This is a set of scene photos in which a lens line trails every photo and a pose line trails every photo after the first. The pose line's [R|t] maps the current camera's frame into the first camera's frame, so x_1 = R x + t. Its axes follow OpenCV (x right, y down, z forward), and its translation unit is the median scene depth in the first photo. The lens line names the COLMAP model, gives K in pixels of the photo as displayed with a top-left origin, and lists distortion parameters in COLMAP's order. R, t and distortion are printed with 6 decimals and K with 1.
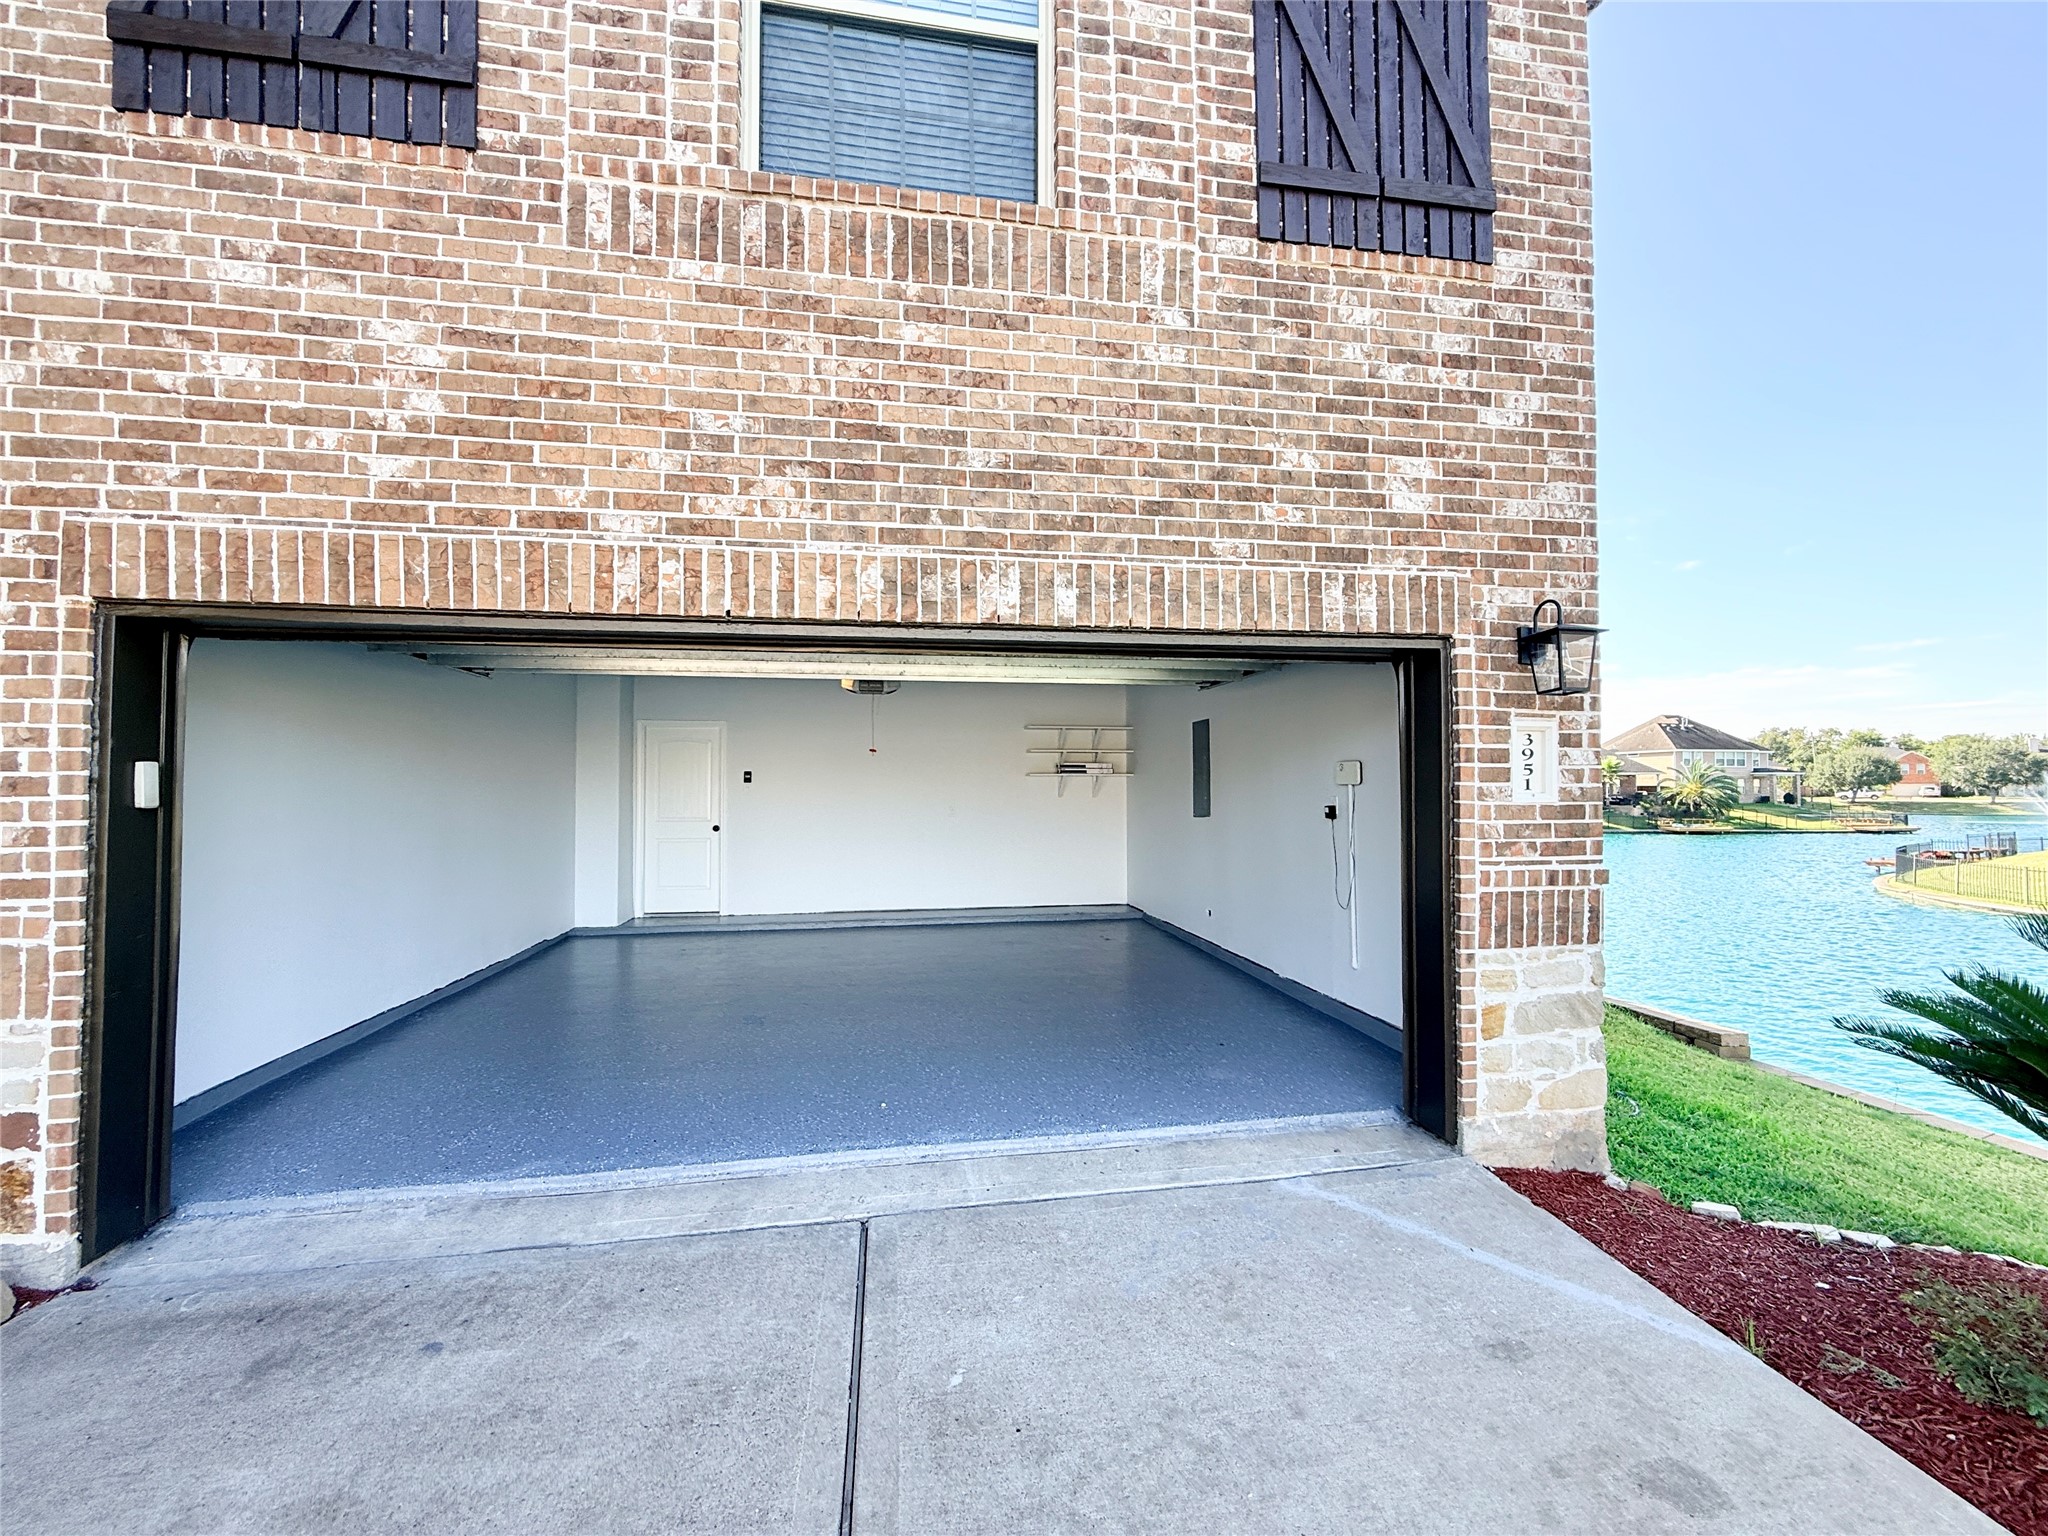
lens RADIAL K [[813.9, 0, 1029.5], [0, 813.9, 770.2], [0, 0, 1]] dist [-0.000294, 0.000161]
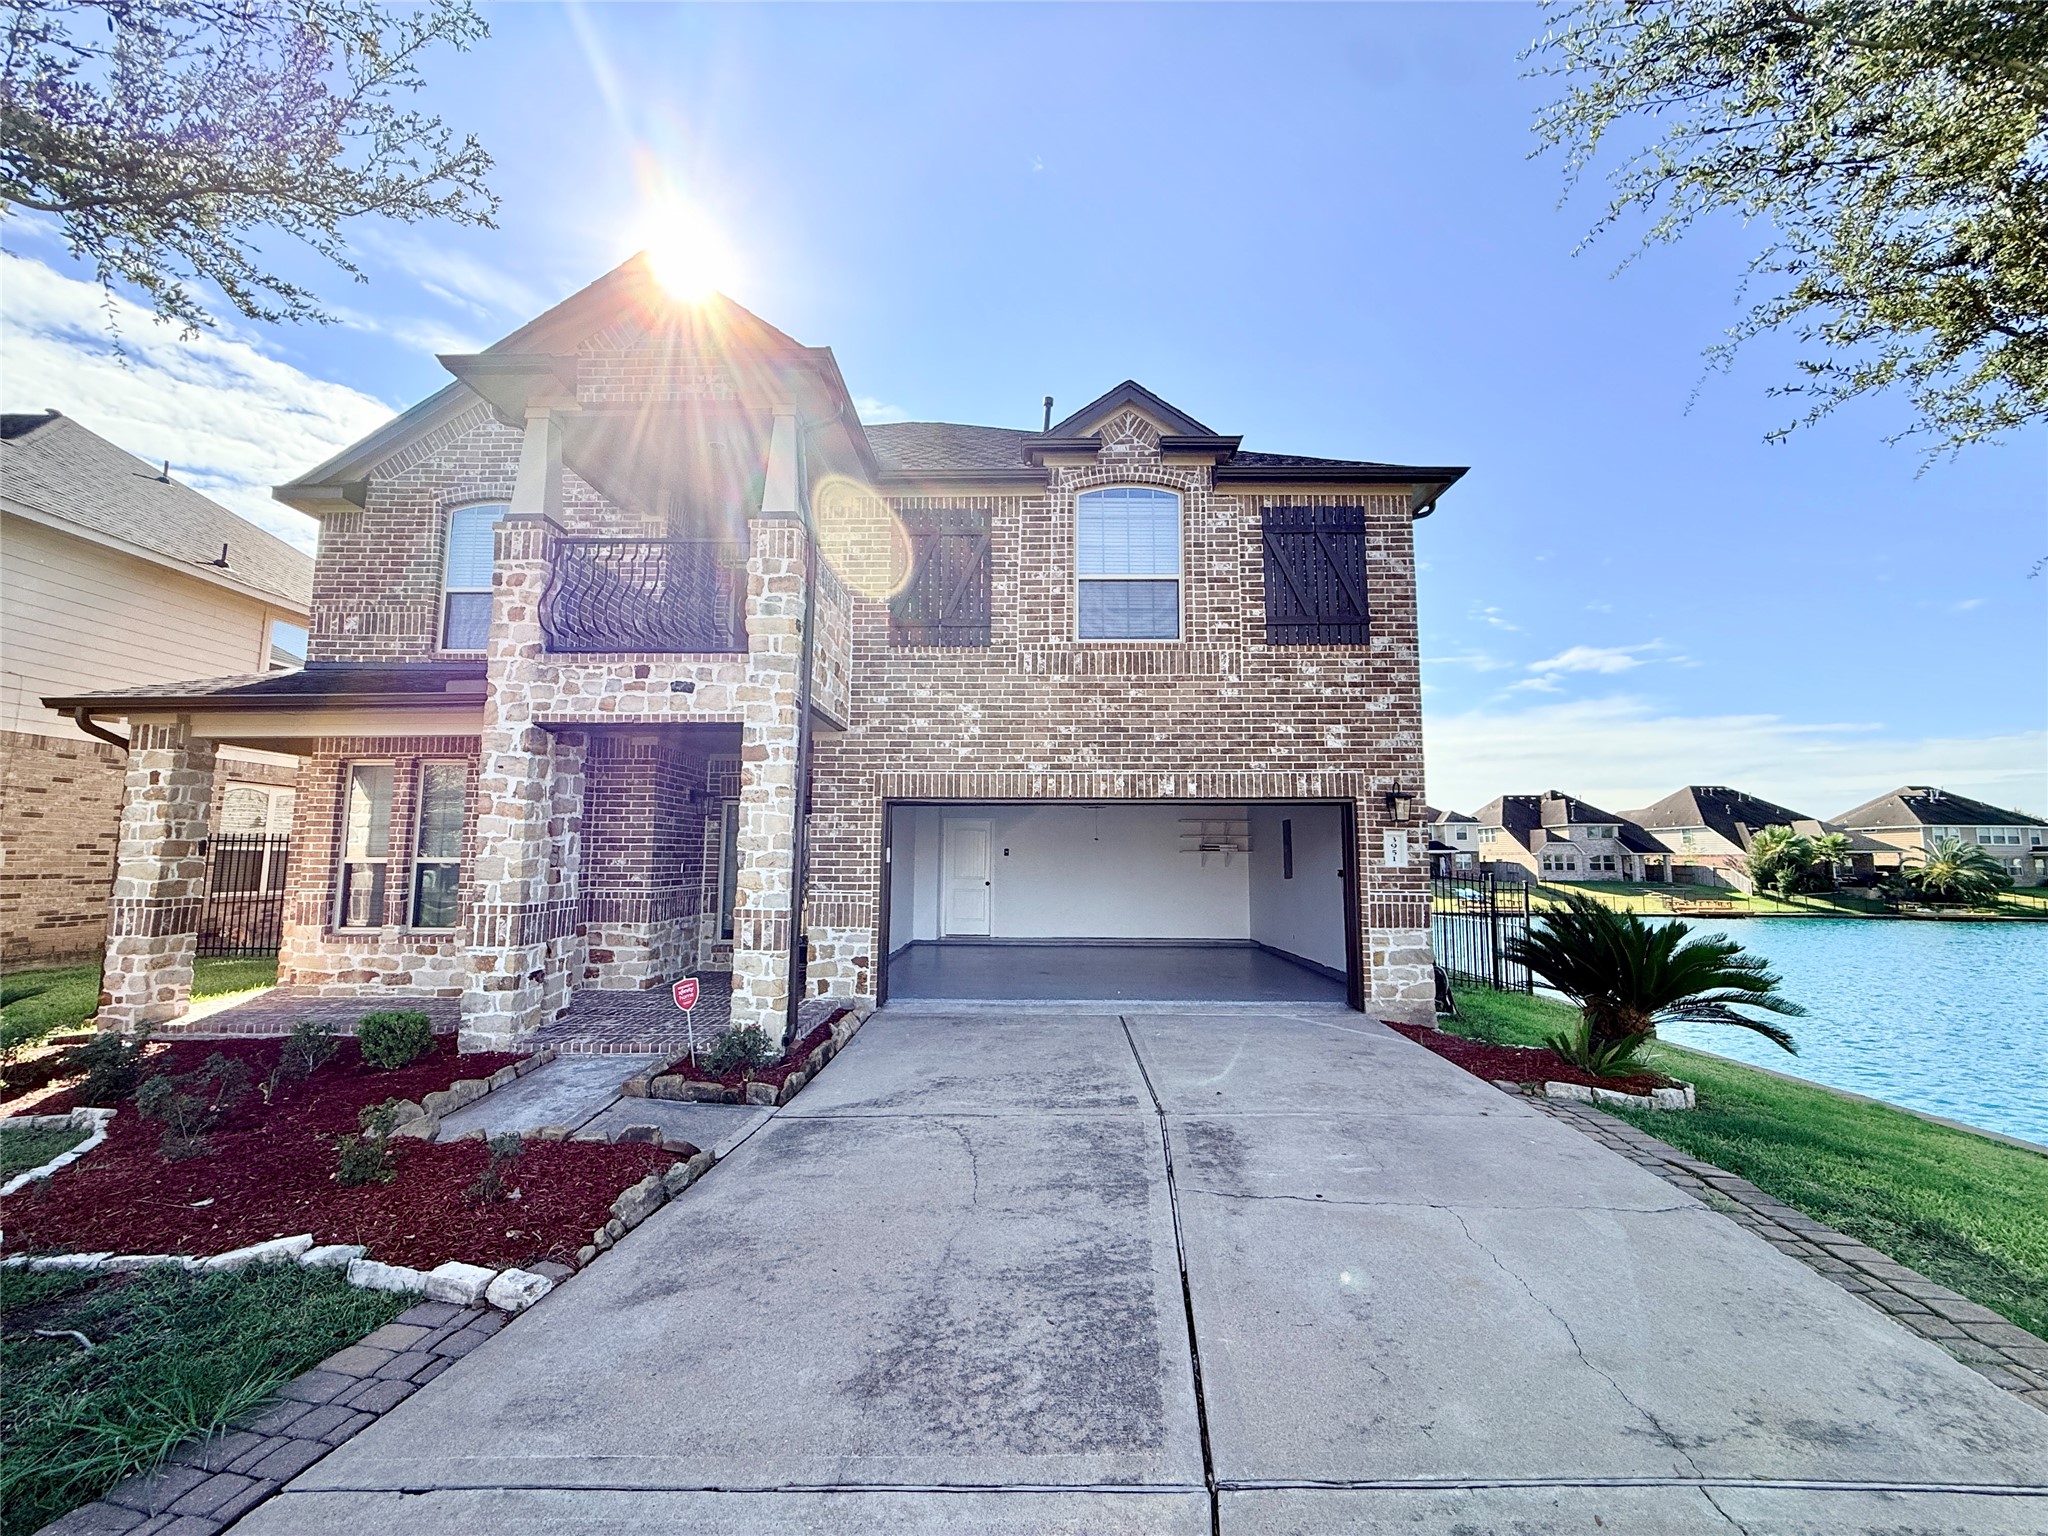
lens RADIAL K [[813.9, 0, 1021.9], [0, 813.9, 772.4], [0, 0, 1]] dist [-0.000294, 0.000161]
pose [[0.979583, -0.013859, -0.200560, 0.033258], [-0.003845, 0.996147, -0.087615, -0.023107], [0.201001, 0.086597, 0.975756, -1.662855]]
